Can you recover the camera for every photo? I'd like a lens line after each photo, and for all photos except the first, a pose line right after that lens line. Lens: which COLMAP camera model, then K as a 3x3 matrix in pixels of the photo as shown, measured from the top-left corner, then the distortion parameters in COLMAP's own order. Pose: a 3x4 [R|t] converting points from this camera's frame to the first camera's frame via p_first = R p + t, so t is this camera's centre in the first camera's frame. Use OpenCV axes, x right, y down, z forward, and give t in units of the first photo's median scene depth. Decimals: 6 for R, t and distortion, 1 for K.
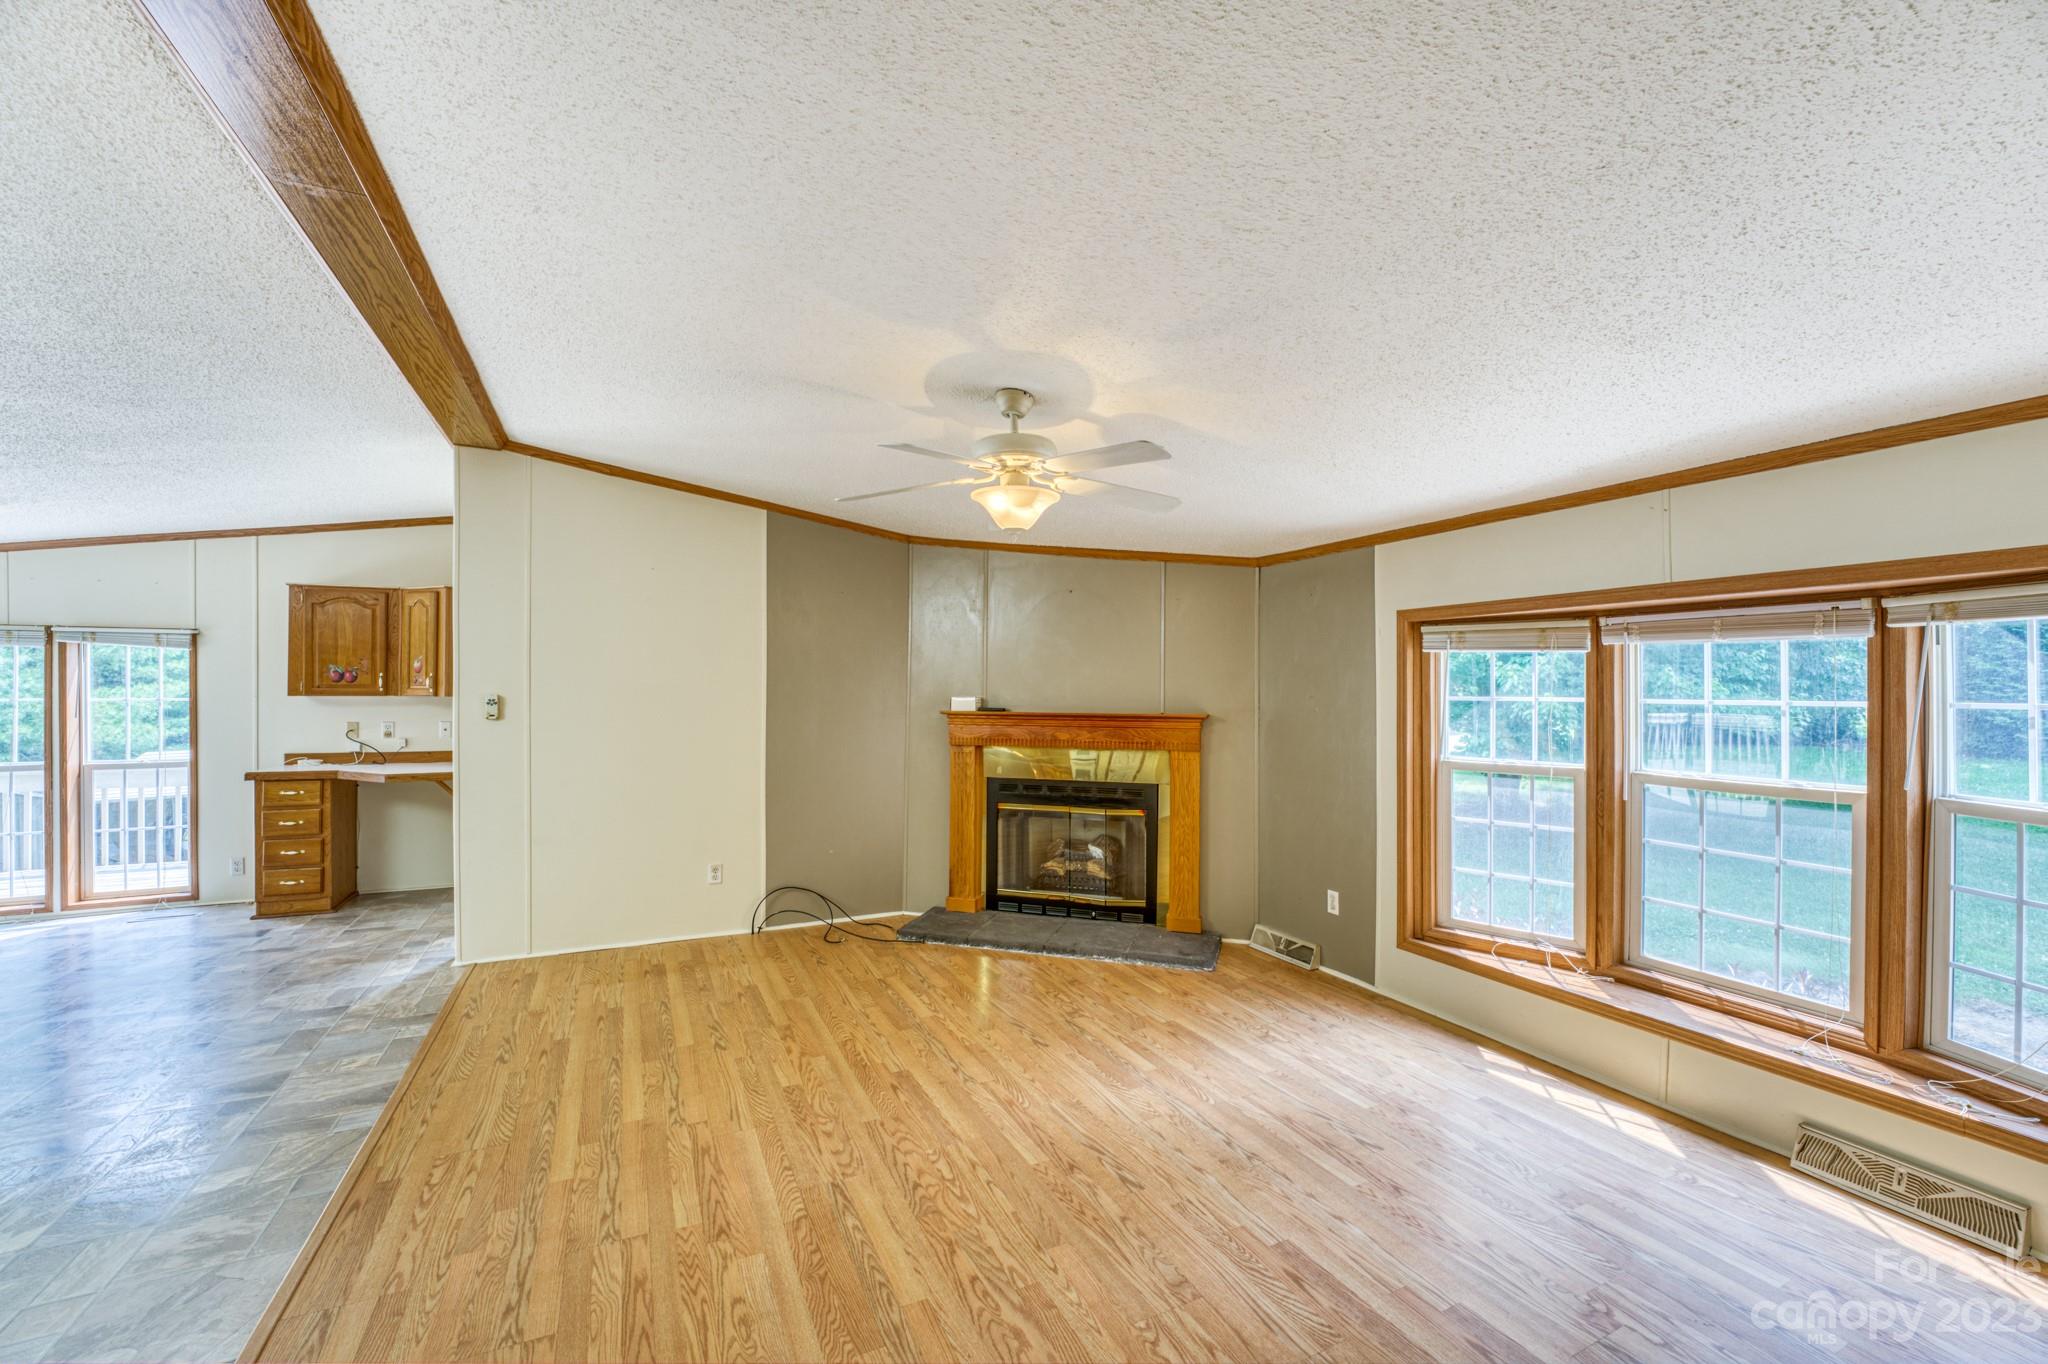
lens RADIAL K [[832.0, 0, 1023.0], [0, 832.0, 683.5], [0, 0, 1]] dist [-0.027729, 0.002767]
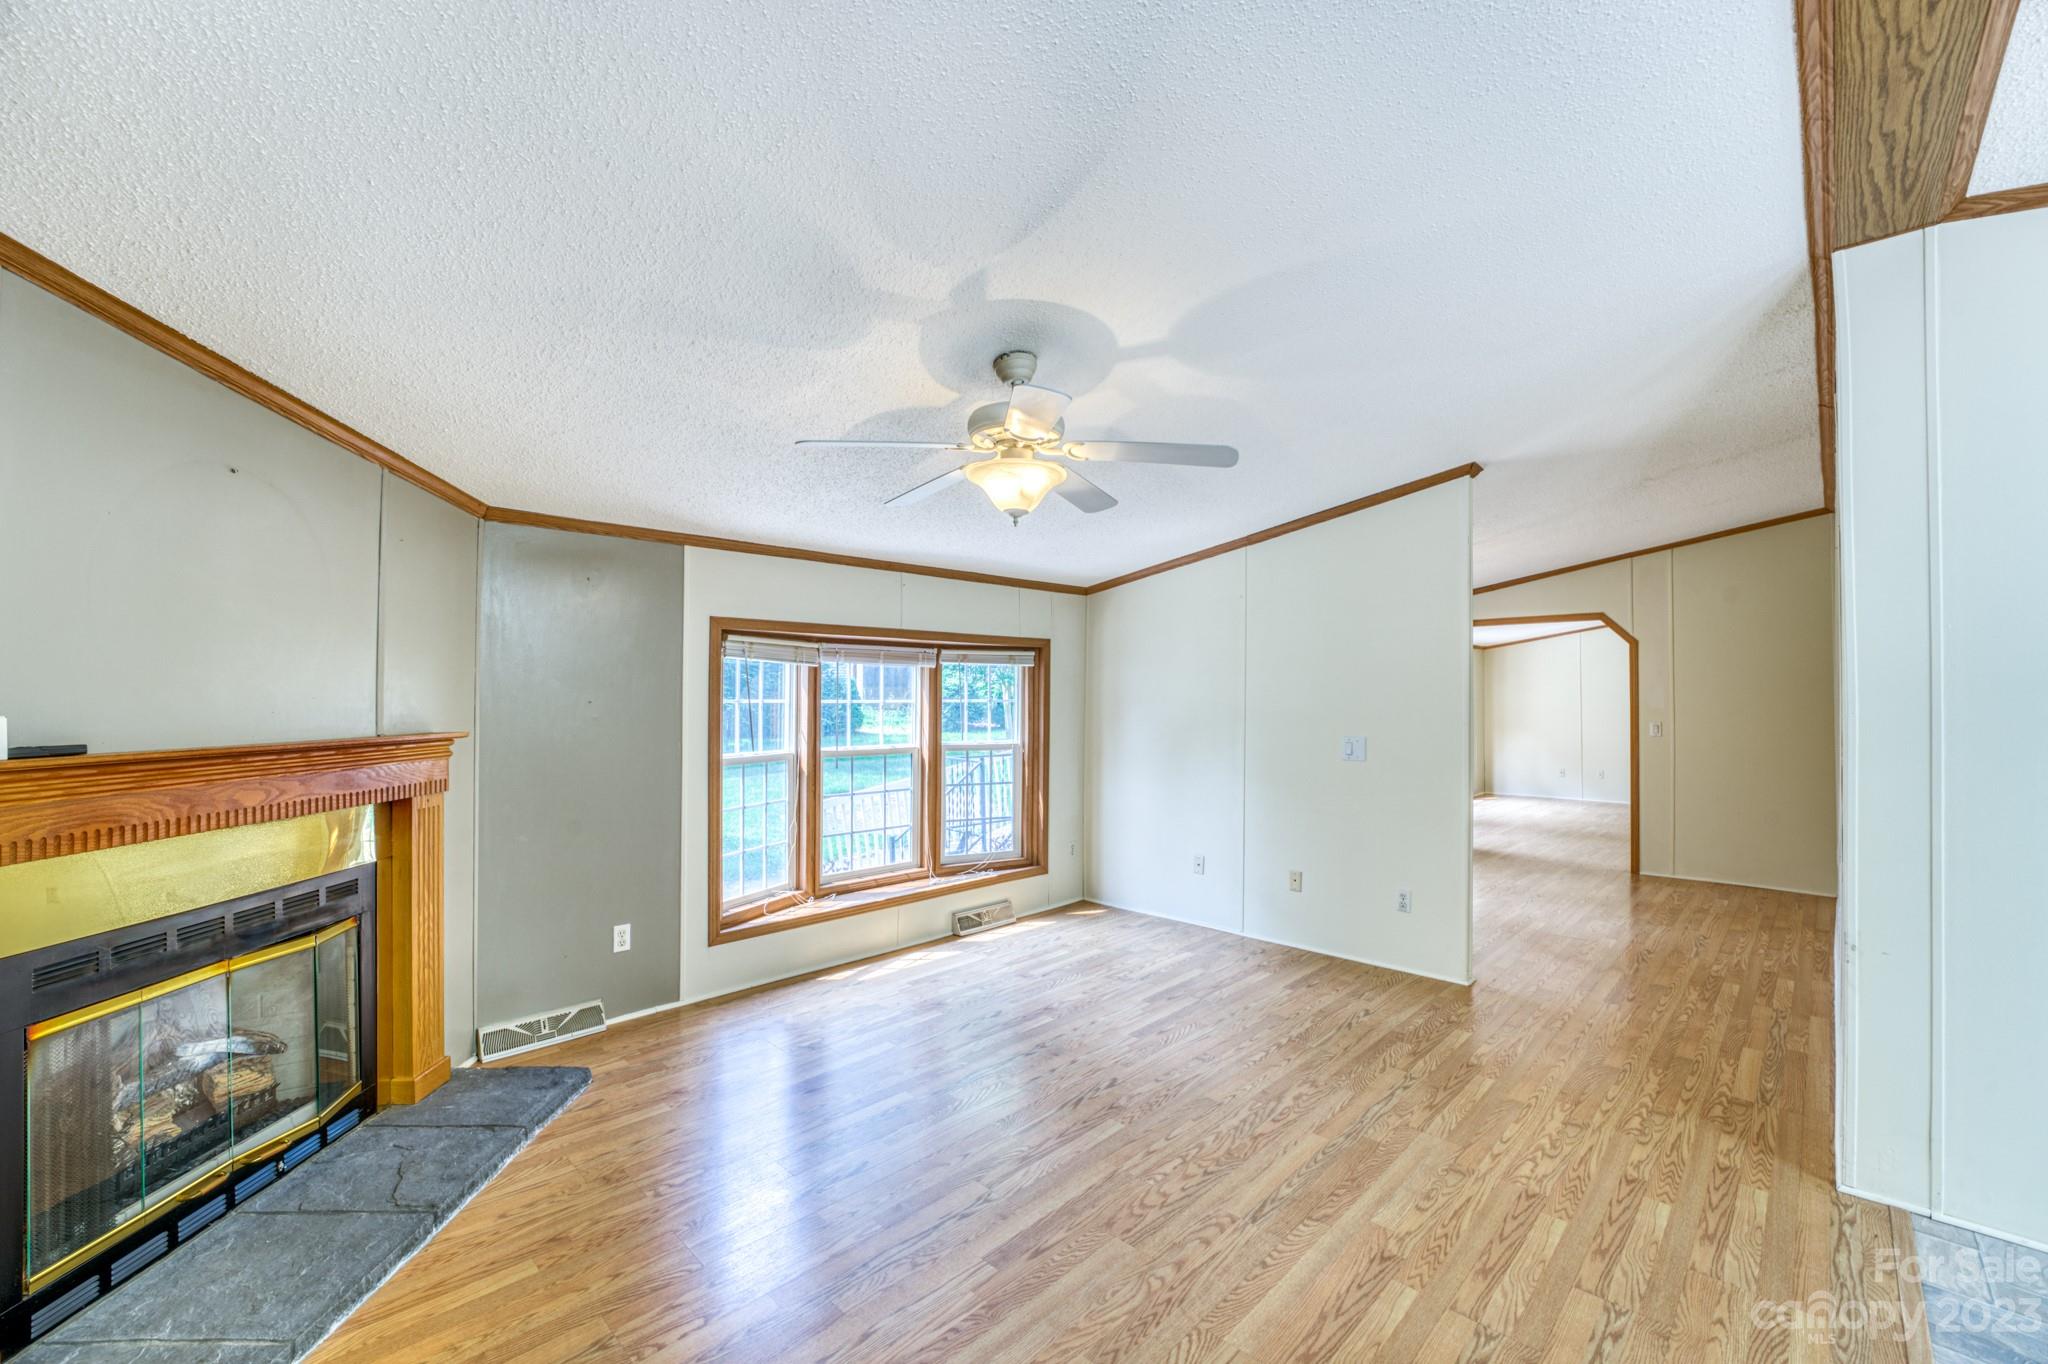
lens RADIAL K [[832.0, 0, 1023.3], [0, 832.0, 691.6], [0, 0, 1]] dist [-0.027729, 0.002767]
pose [[-0.337551, 0.002699, 0.941304, -0.614329], [-0.006455, 0.999966, -0.005182, 0.006921], [-0.941285, -0.007825, -0.337522, 0.939984]]
